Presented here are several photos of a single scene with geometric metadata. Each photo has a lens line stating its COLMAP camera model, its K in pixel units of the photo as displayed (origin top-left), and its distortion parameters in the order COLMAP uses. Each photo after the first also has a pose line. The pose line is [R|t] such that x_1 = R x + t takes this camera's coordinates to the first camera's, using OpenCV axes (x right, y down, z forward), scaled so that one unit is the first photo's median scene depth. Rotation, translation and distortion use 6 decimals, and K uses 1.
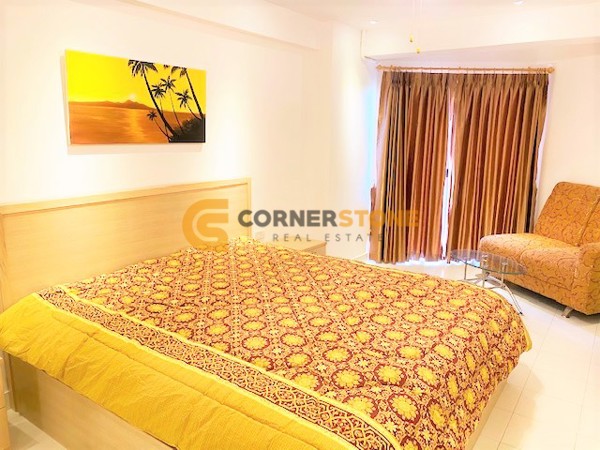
lens RADIAL K [[462.3, 0, 300.5], [0, 462.3, 218.8], [0, 0, 1]] dist [0.047444, -0.059802]
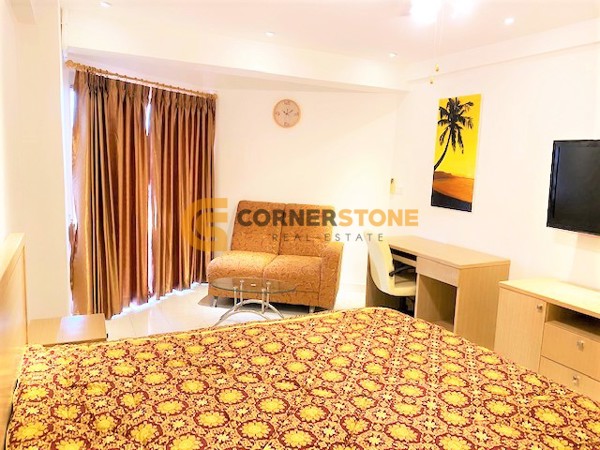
lens RADIAL K [[462.3, 0, 300.5], [0, 462.3, 218.8], [0, 0, 1]] dist [0.047444, -0.059802]
pose [[0.477795, -0.111438, 0.871374, -0.592963], [0.135623, 0.989386, 0.052164, -0.130929], [-0.867939, 0.093255, 0.487838, 0.629204]]
